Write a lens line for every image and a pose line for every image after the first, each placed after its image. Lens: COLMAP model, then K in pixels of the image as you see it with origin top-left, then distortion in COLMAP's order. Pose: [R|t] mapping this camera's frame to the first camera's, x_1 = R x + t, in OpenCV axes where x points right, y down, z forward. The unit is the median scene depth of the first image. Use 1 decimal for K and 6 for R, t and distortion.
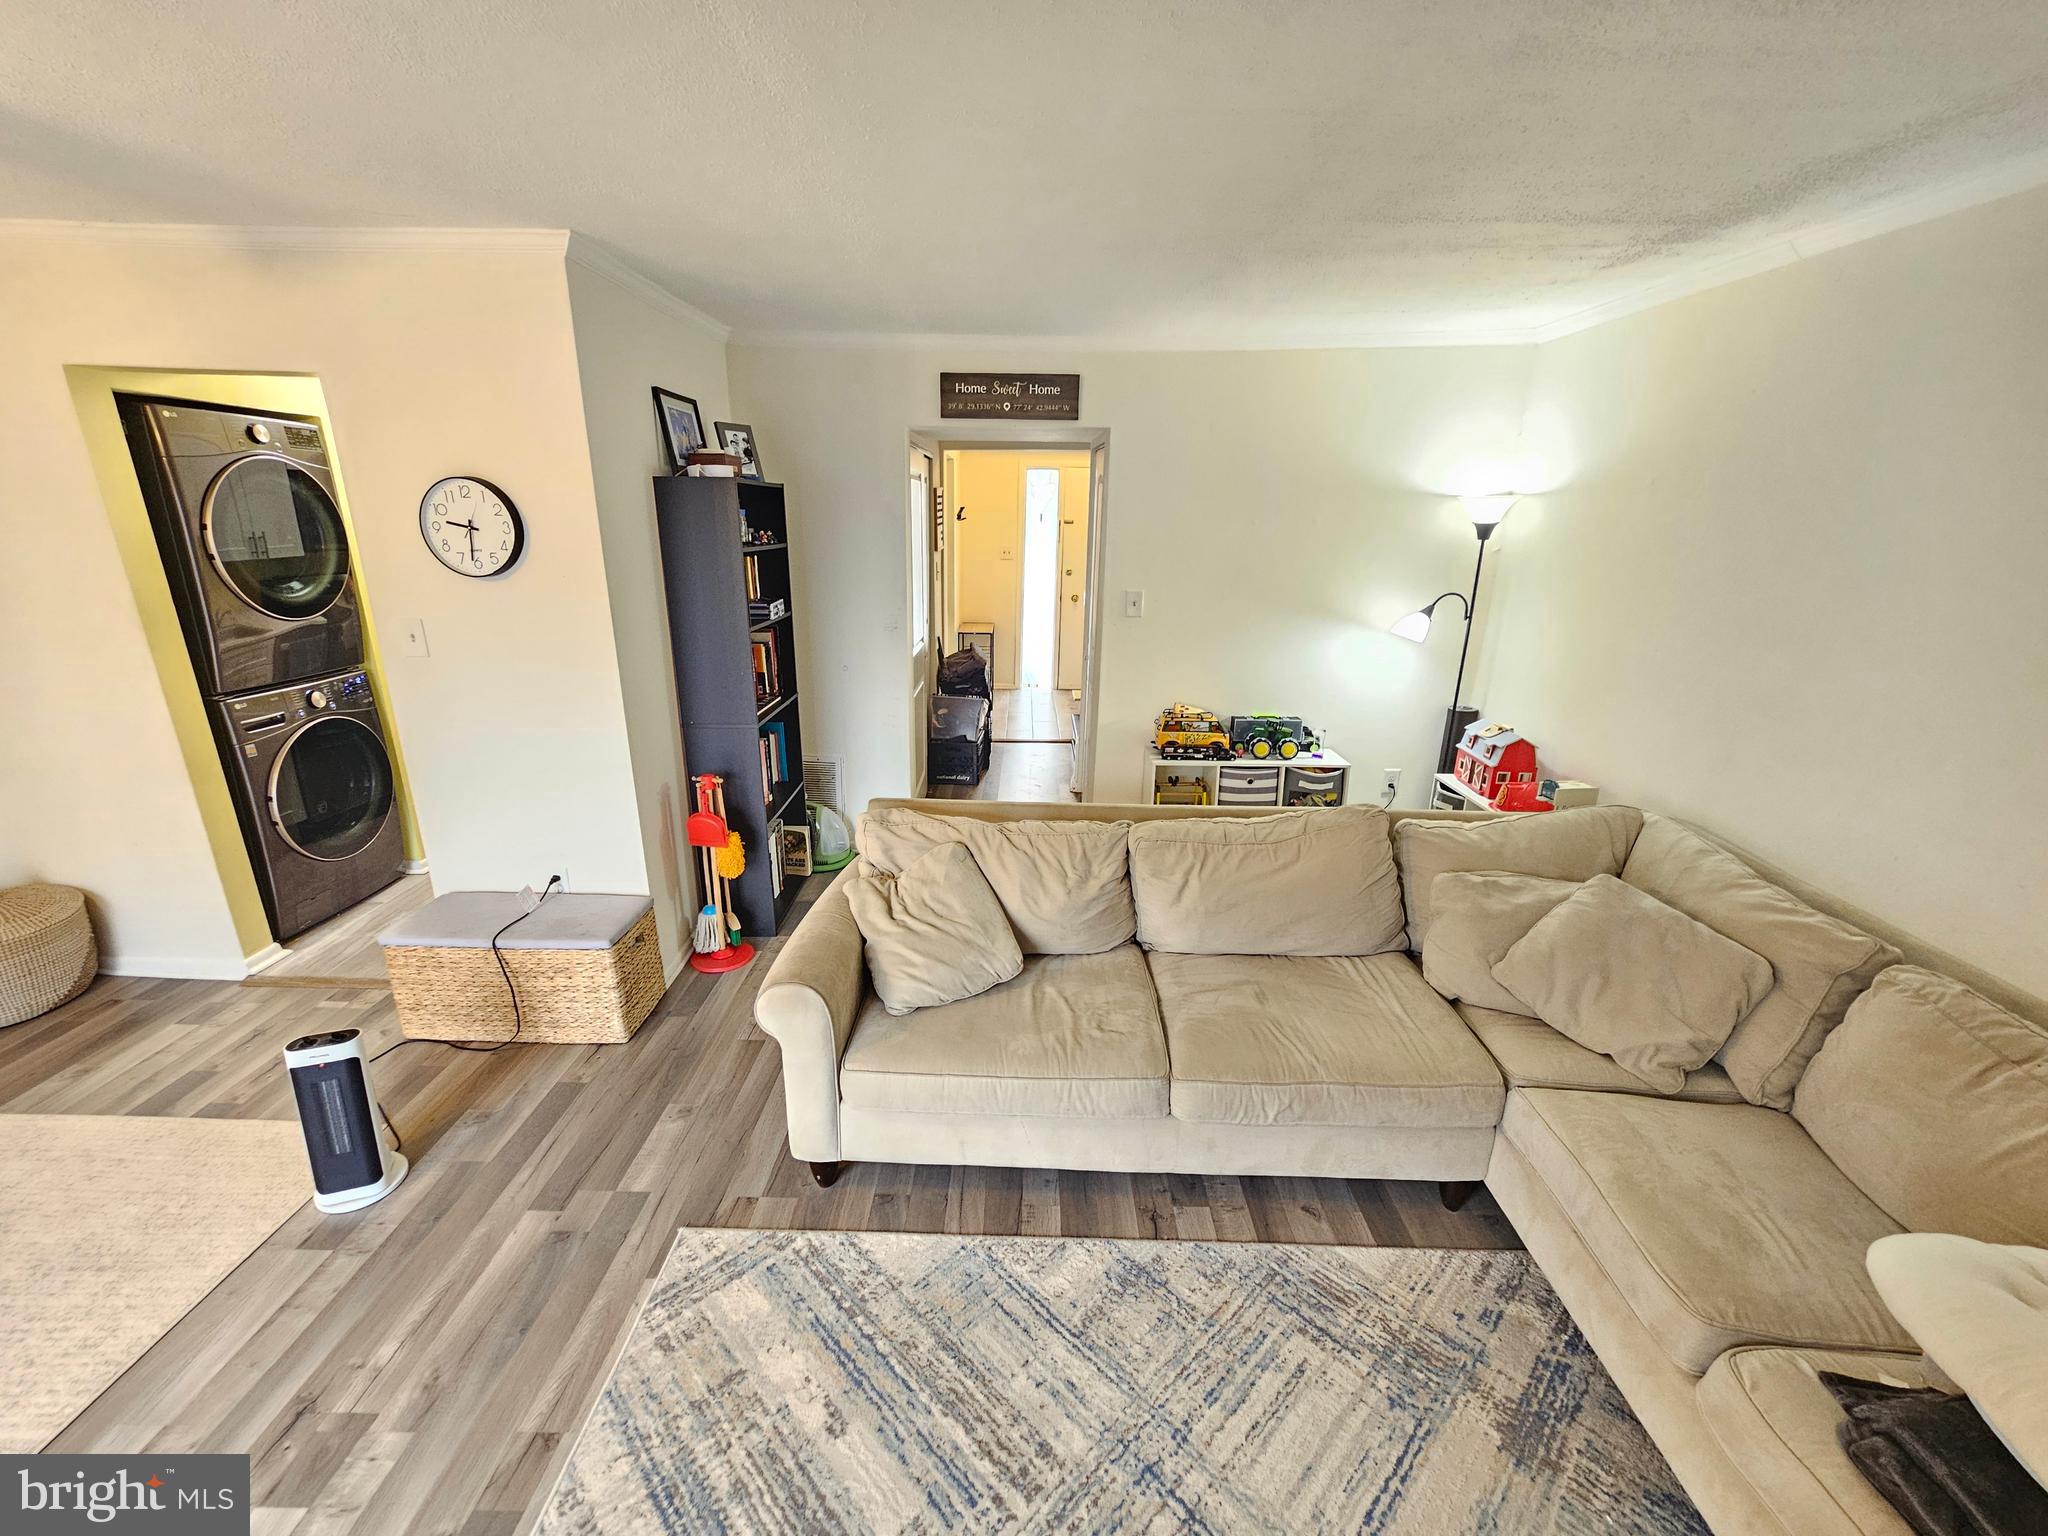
lens RADIAL K [[856.0, 0, 1024.0], [0, 856.0, 768.0], [0, 0, 1]] dist [-0.019632, 0.012898]
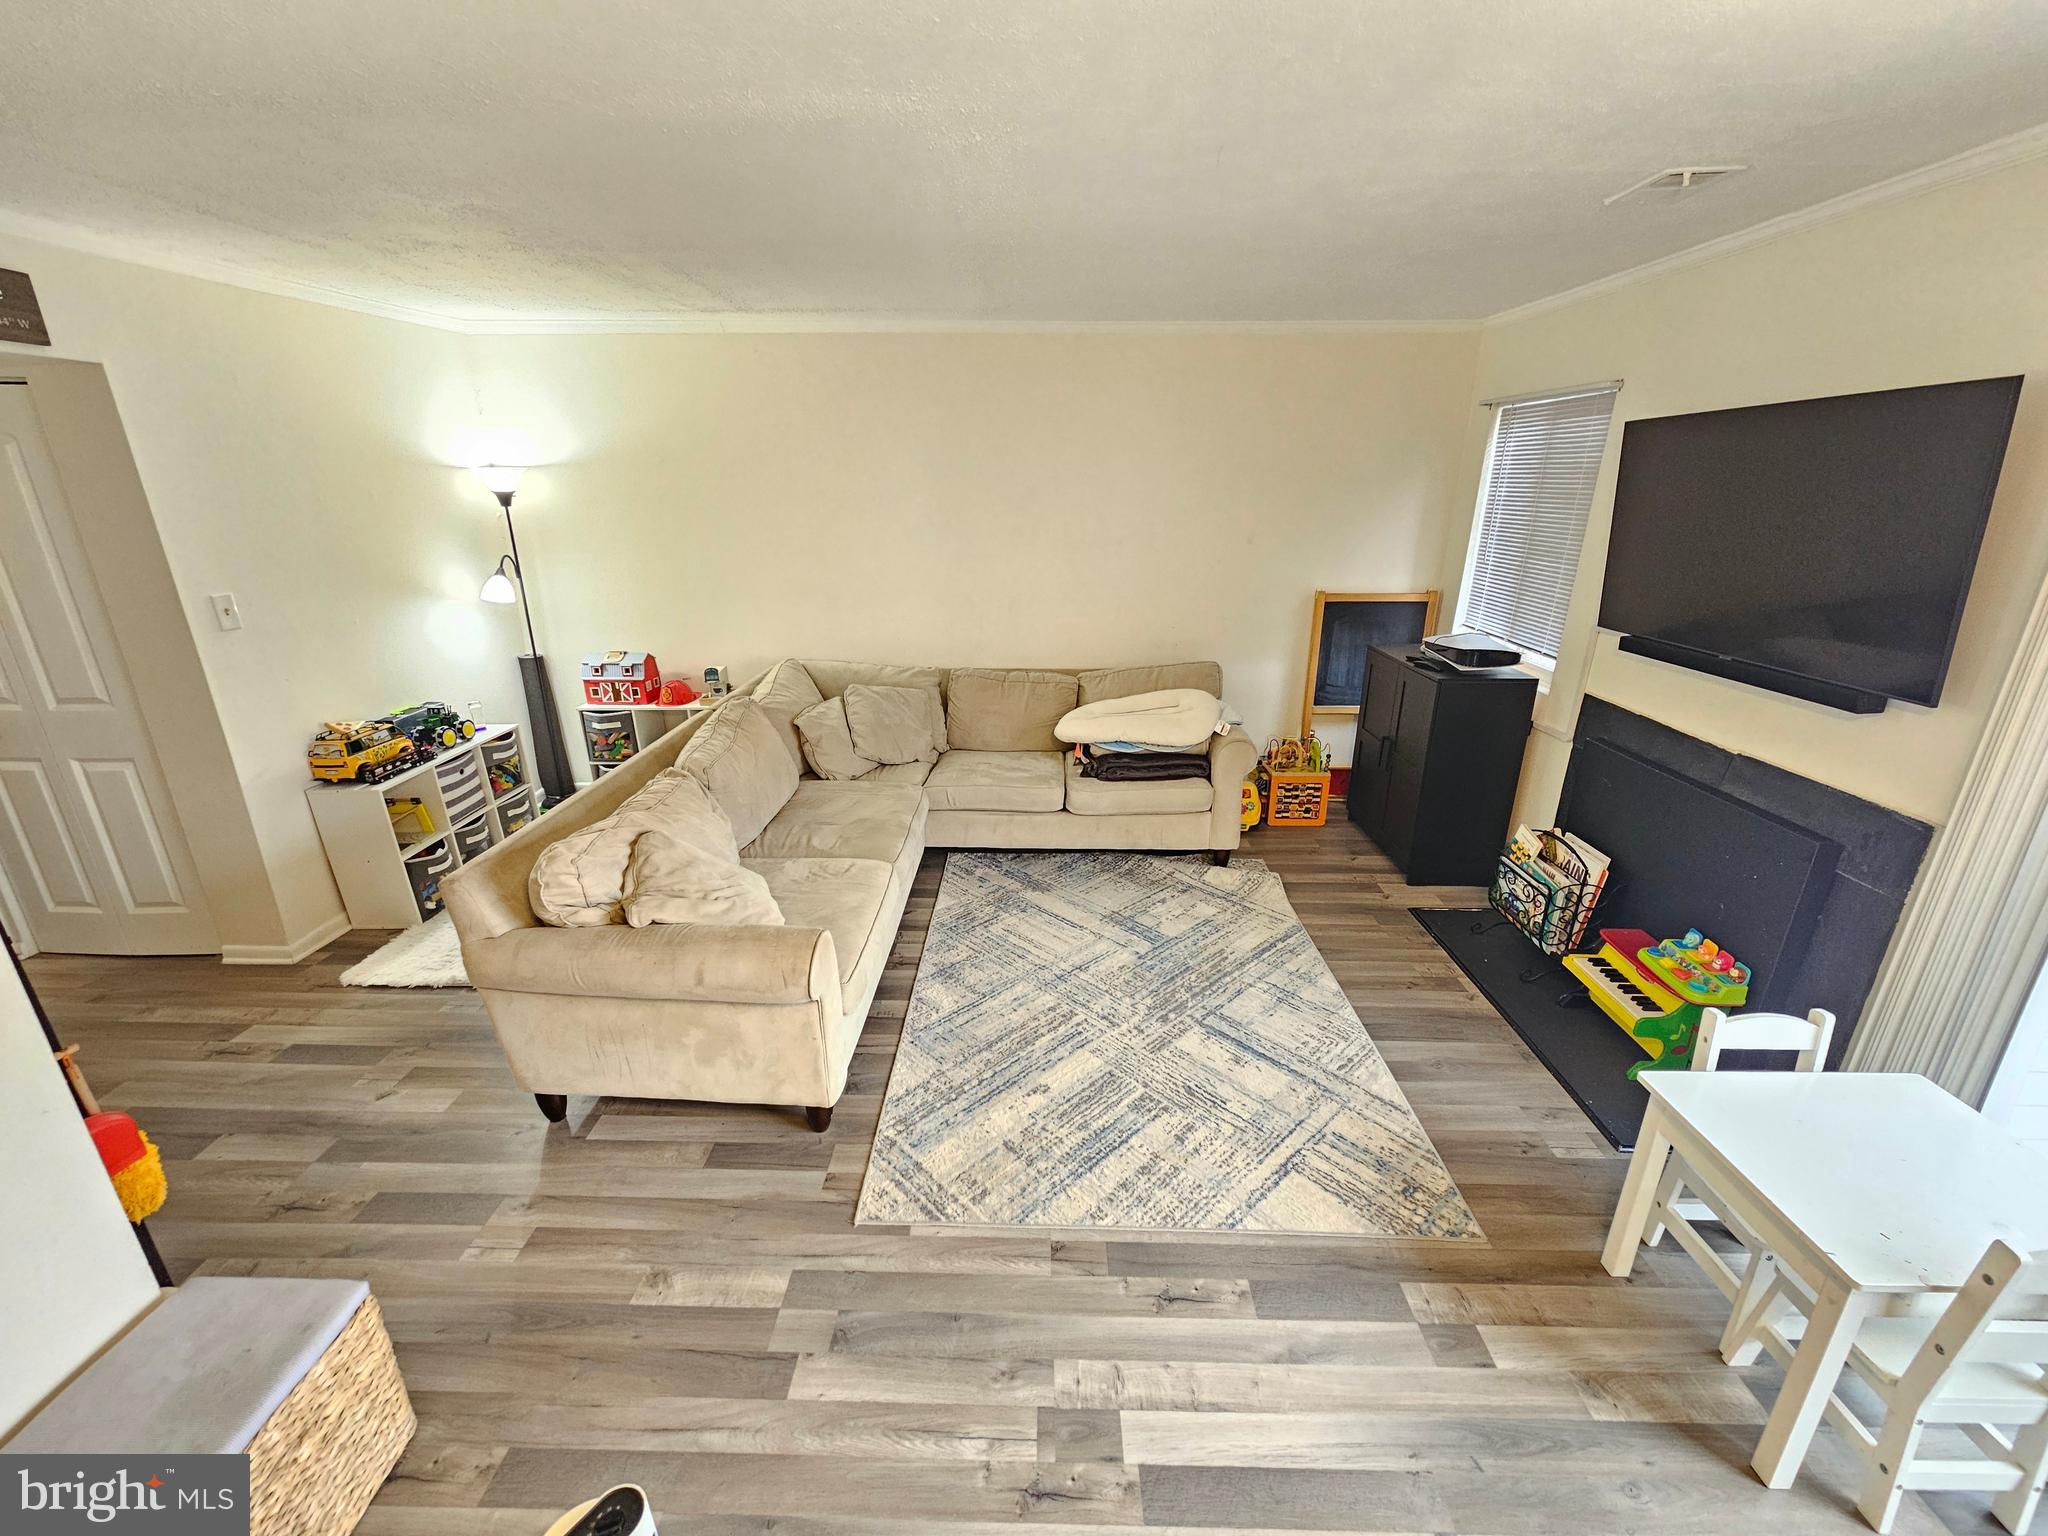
lens RADIAL K [[835.2, 0, 1020.0], [0, 835.2, 780.3], [0, 0, 1]] dist [-0.003659, 0.000106]
pose [[0.003576, -0.347205, 0.937783, -1.273063], [0.289587, 0.897965, 0.331358, -0.215879], [-0.957145, 0.270385, 0.103757, 0.639333]]
